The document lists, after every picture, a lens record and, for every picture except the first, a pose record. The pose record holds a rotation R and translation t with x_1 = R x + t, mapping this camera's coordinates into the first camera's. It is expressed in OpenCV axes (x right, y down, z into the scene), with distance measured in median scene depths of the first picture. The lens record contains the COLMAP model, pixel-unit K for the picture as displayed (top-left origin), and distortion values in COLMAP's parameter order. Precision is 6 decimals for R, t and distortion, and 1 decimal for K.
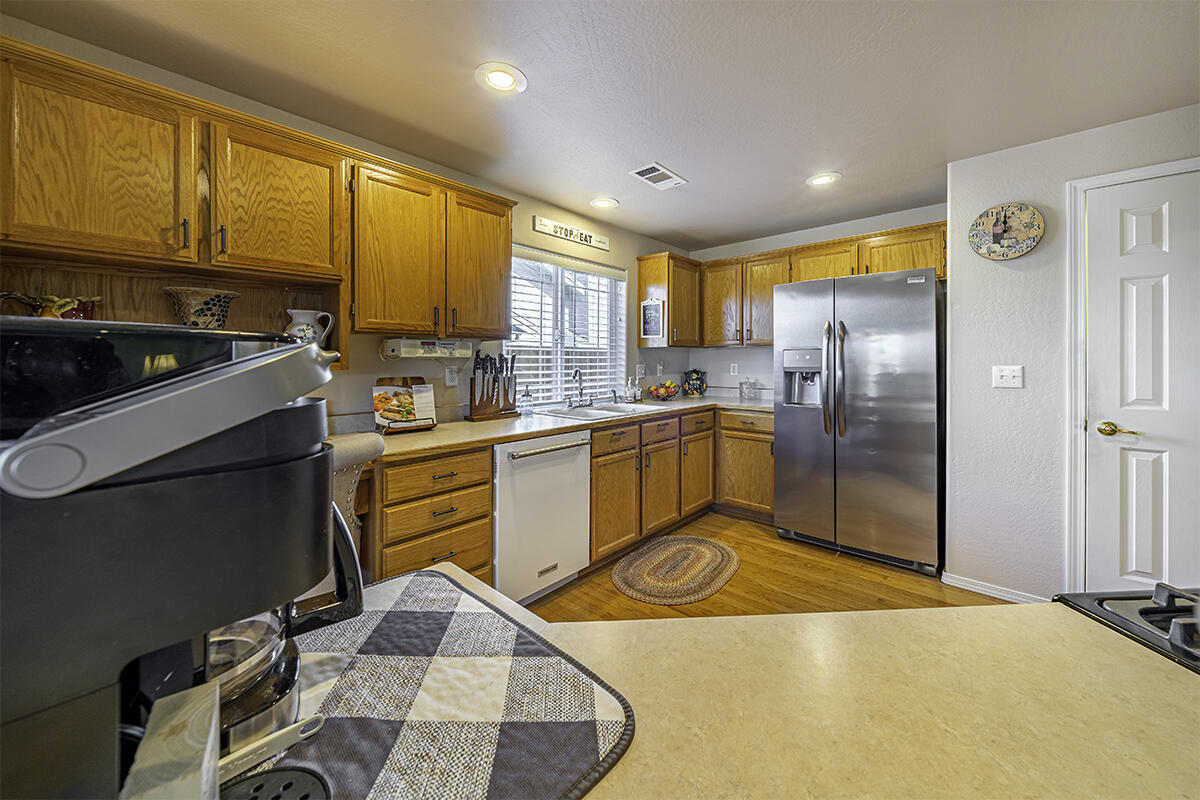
lens RADIAL K [[432.8, 0, 606.2], [0, 432.8, 370.6], [0, 0, 1]] dist [0.000450, 0.000007]
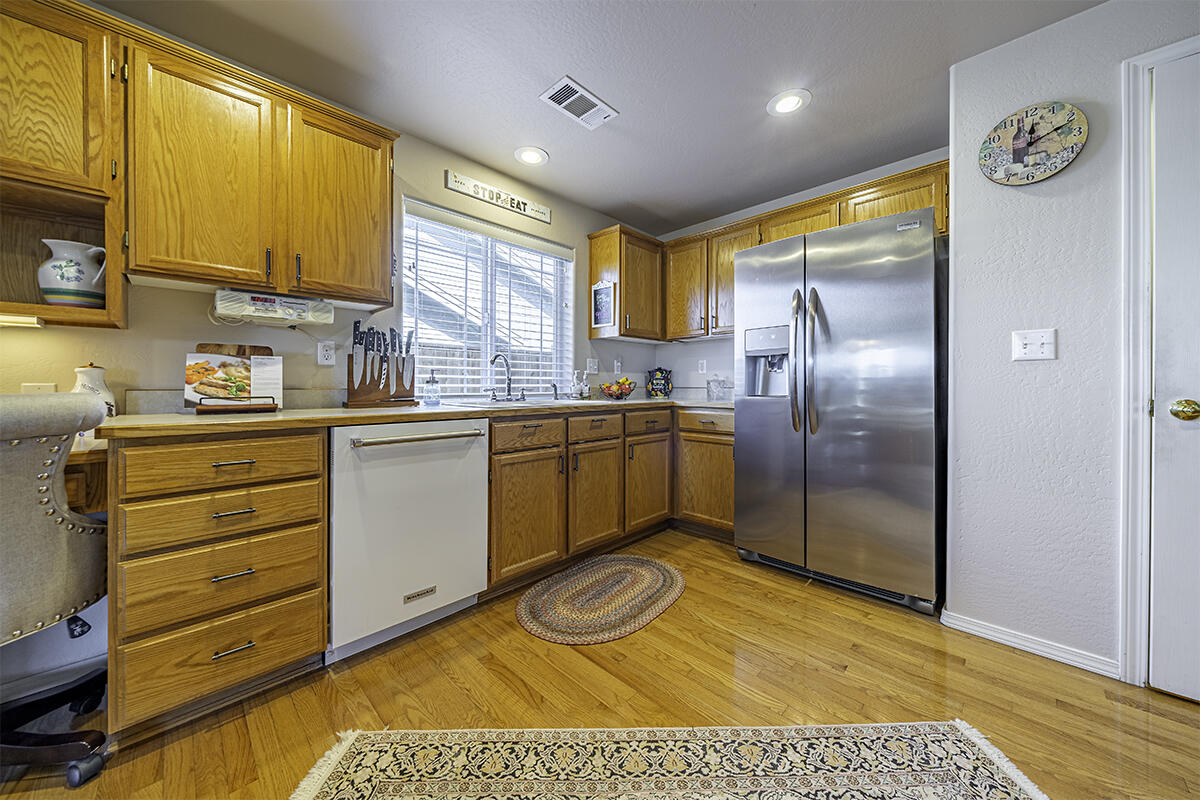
lens RADIAL K [[420.9, 0, 599.7], [0, 420.9, 391.9], [0, 0, 1]] dist [-0.000490, -0.000158]
pose [[0.999252, 0.007640, -0.037898, 0.179785], [-0.007862, 0.999953, -0.005715, 0.082062], [0.037853, 0.006009, 0.999265, 0.212226]]
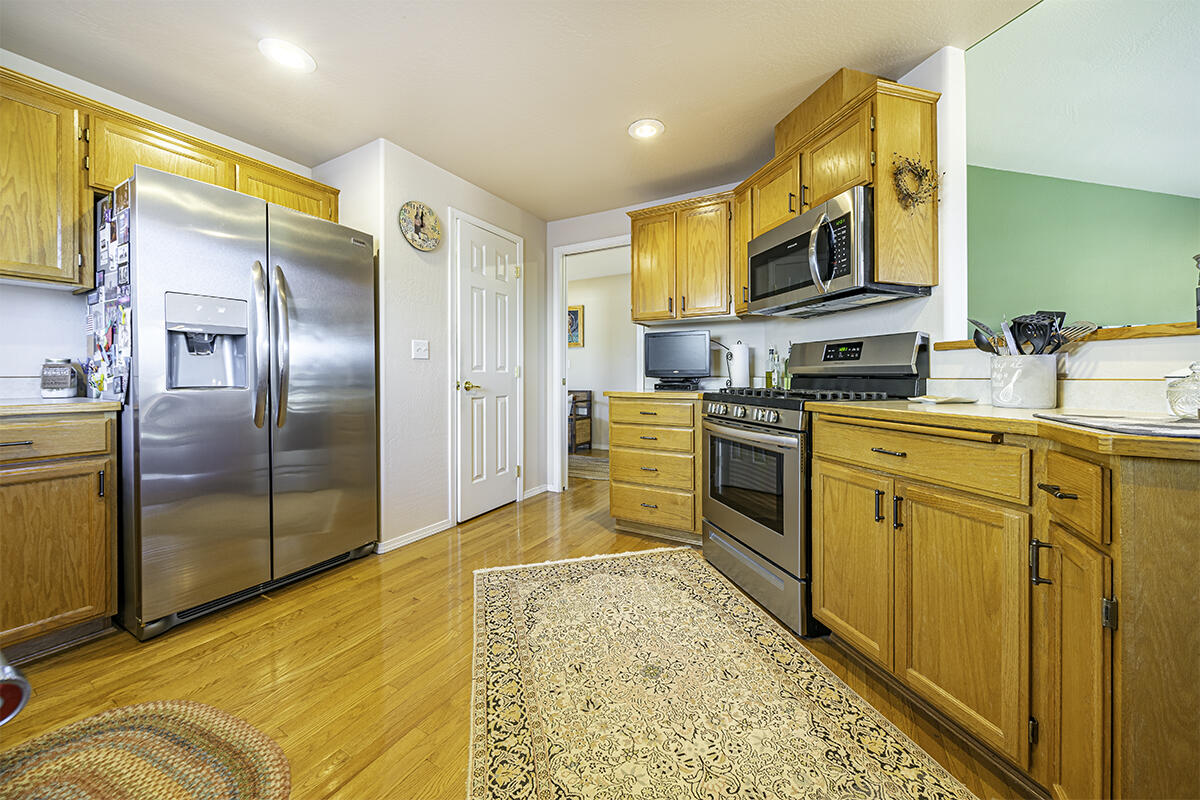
lens RADIAL K [[436.4, 0, 601.2], [0, 436.4, 390.0], [0, 0, 1]] dist [-0.000230, -0.000088]
pose [[-0.231978, -0.028429, 0.972306, -0.283184], [0.020405, 0.999211, 0.034084, 0.073540], [-0.972507, 0.027746, -0.231215, 0.638567]]
